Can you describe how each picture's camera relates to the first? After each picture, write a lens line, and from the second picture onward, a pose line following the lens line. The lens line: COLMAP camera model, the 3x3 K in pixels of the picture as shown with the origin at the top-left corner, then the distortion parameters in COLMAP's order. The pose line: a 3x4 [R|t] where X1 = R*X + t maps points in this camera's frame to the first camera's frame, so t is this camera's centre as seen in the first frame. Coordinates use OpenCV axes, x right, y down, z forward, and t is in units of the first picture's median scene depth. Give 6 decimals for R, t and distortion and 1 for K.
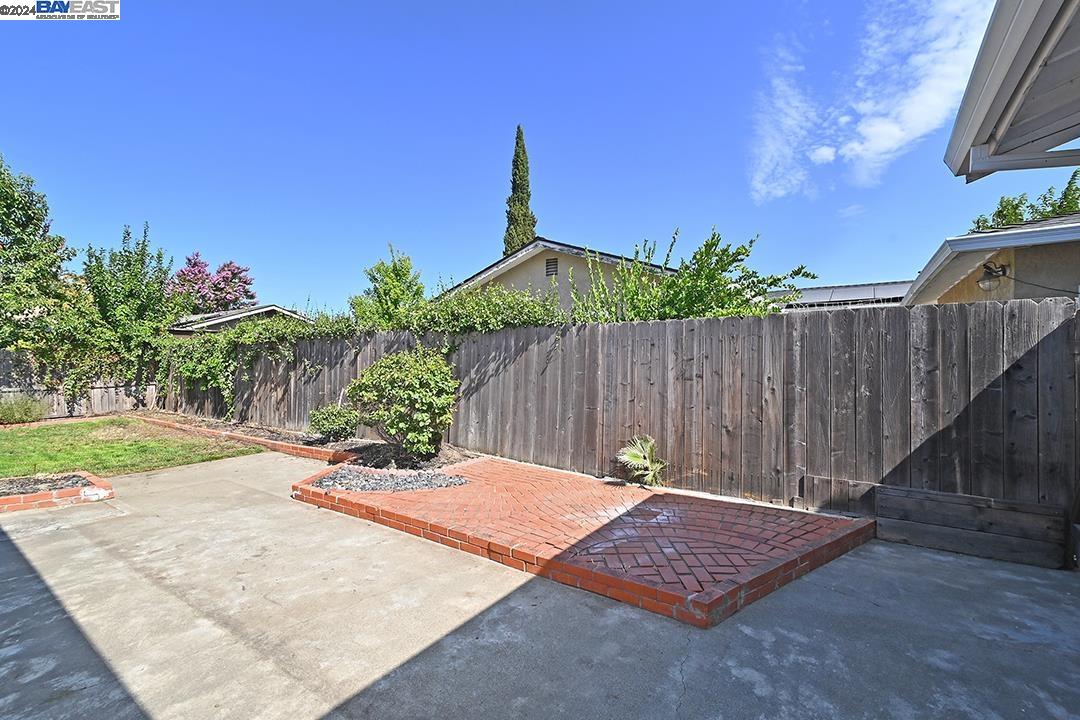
lens RADIAL K [[456.6, 0, 540.0], [0, 456.6, 360.0], [0, 0, 1]] dist [0.000318, -0.002622]
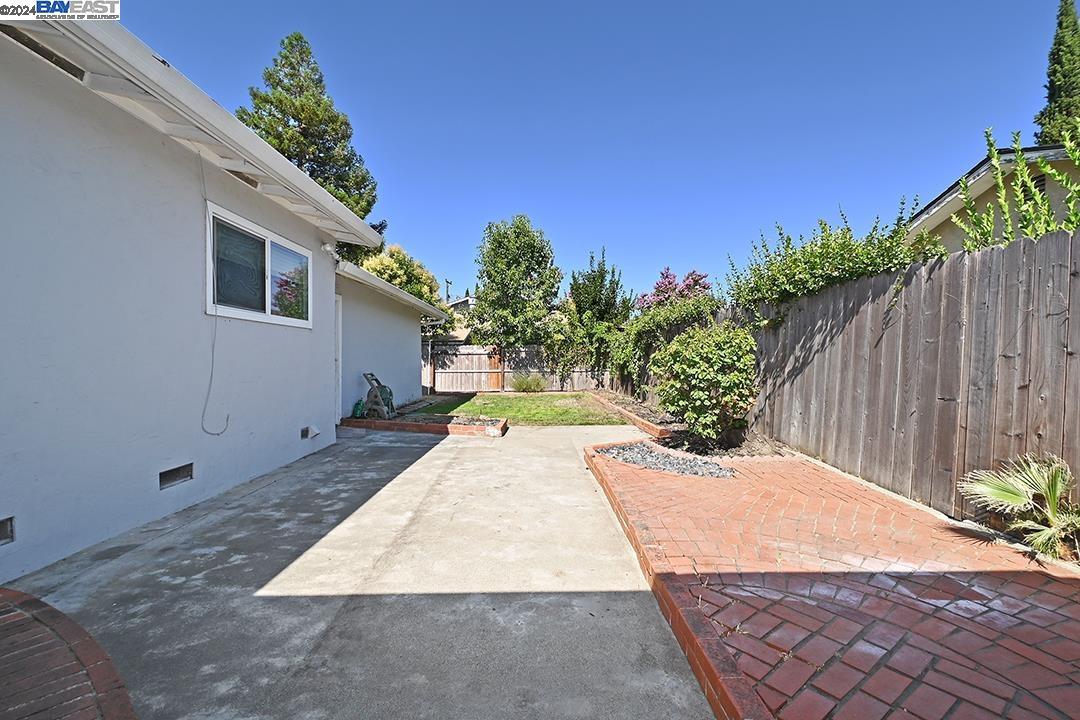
lens RADIAL K [[456.6, 0, 540.0], [0, 456.6, 360.0], [0, 0, 1]] dist [0.000318, -0.002622]
pose [[0.611623, 0.008482, -0.791104, 0.245203], [-0.001929, 0.999956, 0.009230, 0.048541], [0.791147, -0.004120, 0.611612, 0.215355]]
